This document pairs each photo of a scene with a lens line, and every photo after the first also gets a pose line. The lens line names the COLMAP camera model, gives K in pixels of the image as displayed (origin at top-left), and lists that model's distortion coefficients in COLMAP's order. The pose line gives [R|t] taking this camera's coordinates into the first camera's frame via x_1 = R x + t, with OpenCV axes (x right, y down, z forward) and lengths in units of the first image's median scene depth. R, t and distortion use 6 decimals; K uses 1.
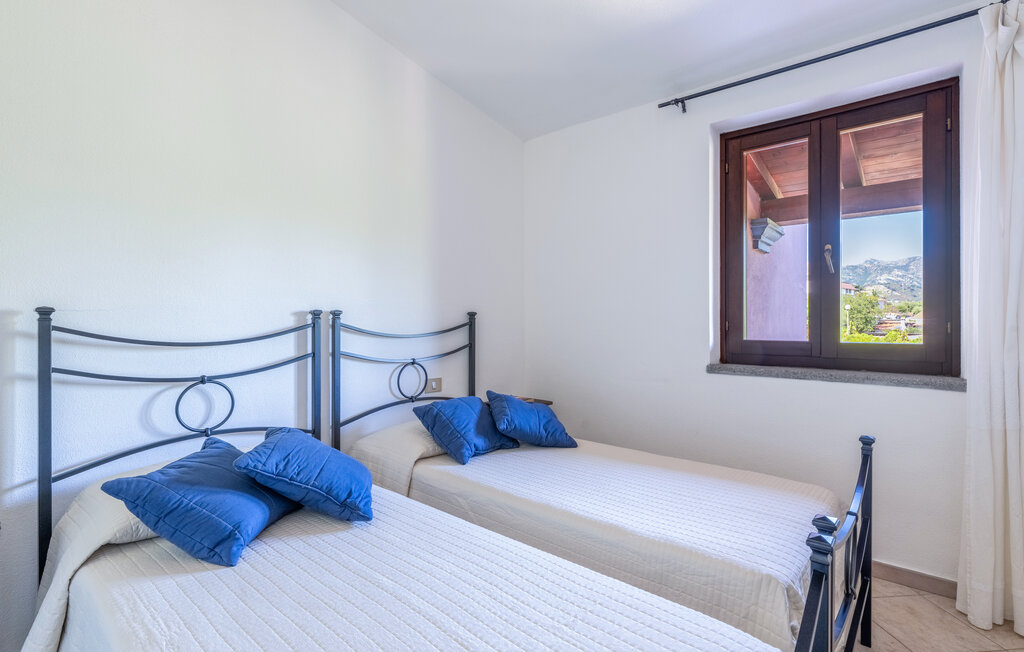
lens RADIAL K [[480.2, 0, 495.0], [0, 480.2, 316.6], [0, 0, 1]] dist [0.013415, -0.000007]
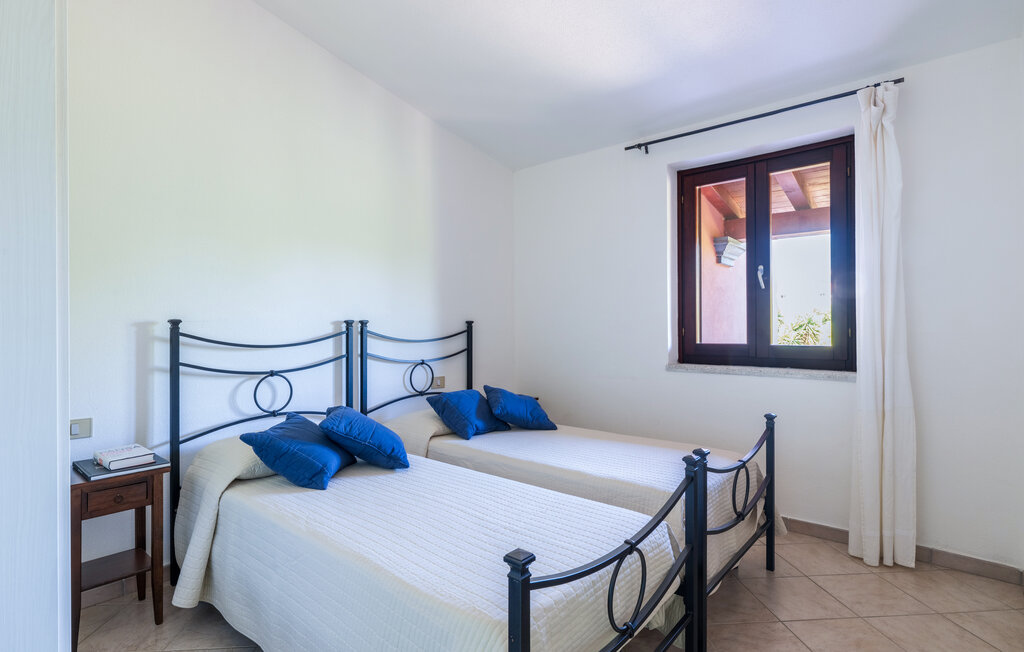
lens RADIAL K [[526.8, 0, 506.7], [0, 526.8, 326.0], [0, 0, 1]] dist [-0.001414, 0.000019]
pose [[0.998747, -0.002625, 0.049972, -0.028175], [0.002380, 0.999985, 0.004953, -0.003915], [-0.049985, -0.004828, 0.998738, -0.378469]]
